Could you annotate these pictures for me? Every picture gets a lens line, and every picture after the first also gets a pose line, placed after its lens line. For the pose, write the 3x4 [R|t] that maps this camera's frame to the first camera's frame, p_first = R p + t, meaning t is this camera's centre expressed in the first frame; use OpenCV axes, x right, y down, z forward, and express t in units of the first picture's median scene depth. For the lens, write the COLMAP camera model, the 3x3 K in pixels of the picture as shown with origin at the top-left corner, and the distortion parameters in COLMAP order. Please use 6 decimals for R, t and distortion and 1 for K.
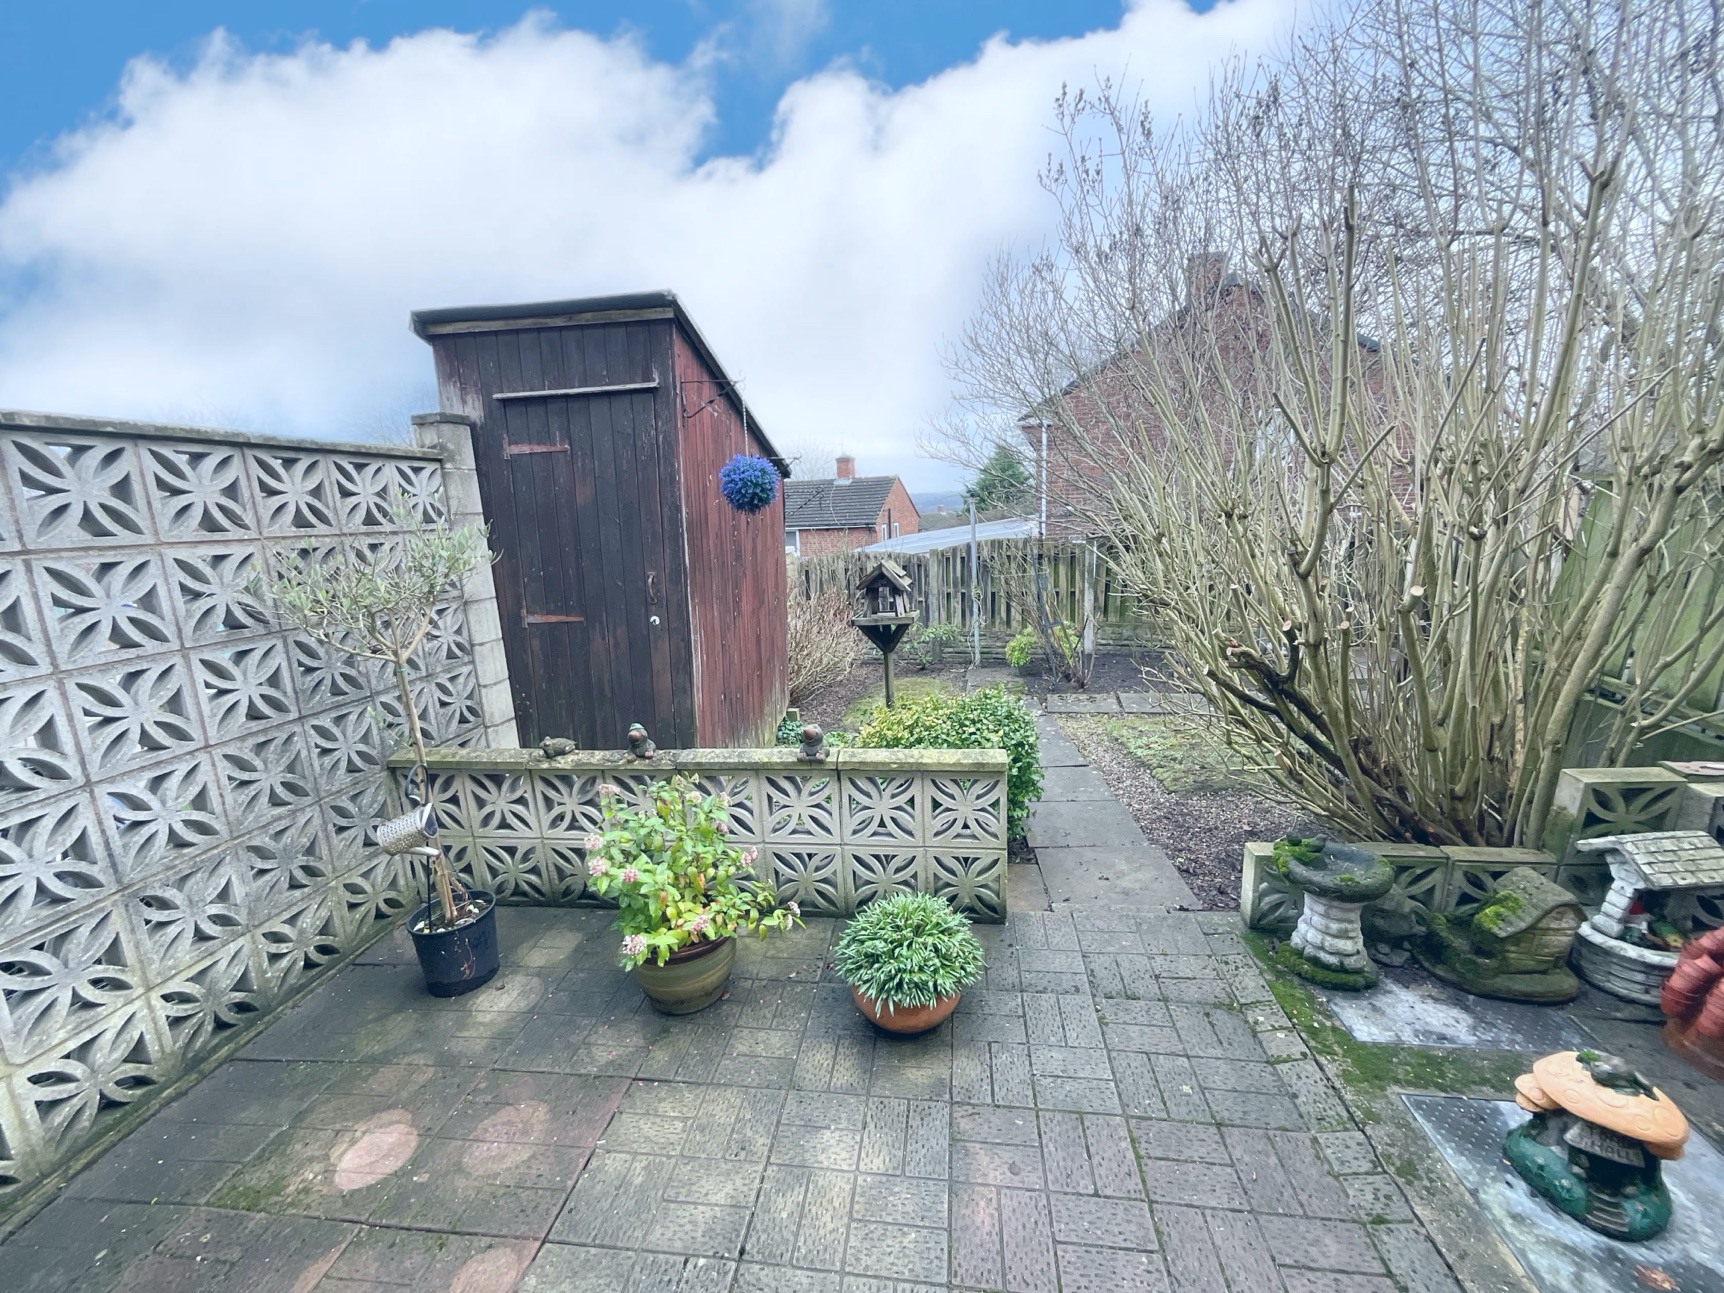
lens RADIAL K [[697.7, 0, 857.3], [0, 697.7, 649.3], [0, 0, 1]] dist [-0.002672, 0.001626]
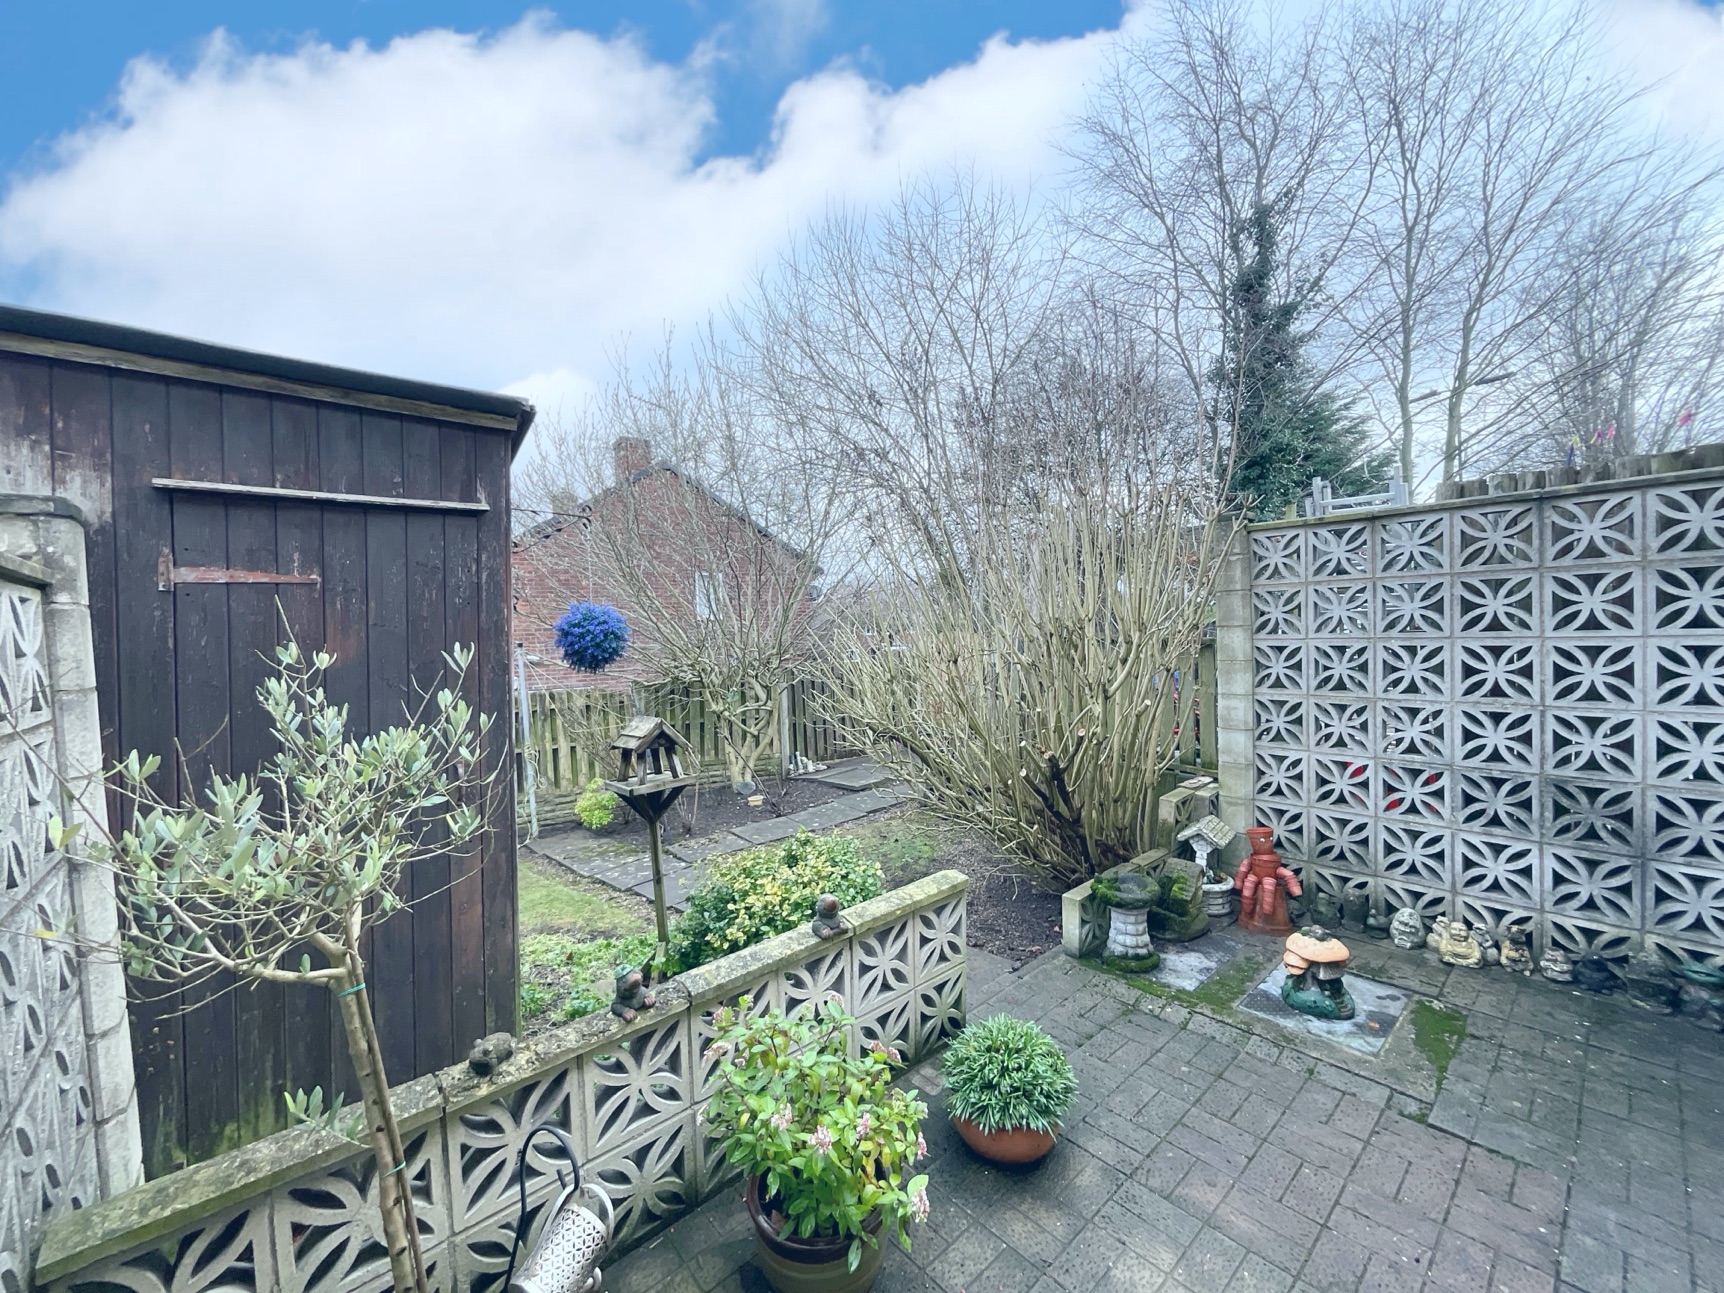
lens RADIAL K [[697.7, 0, 856.8], [0, 697.7, 649.7], [0, 0, 1]] dist [-0.002672, 0.001626]
pose [[0.652510, -0.006689, 0.757751, -0.719594], [0.164190, 0.977455, -0.132757, -0.076316], [-0.739779, 0.211040, 0.638897, 0.306436]]
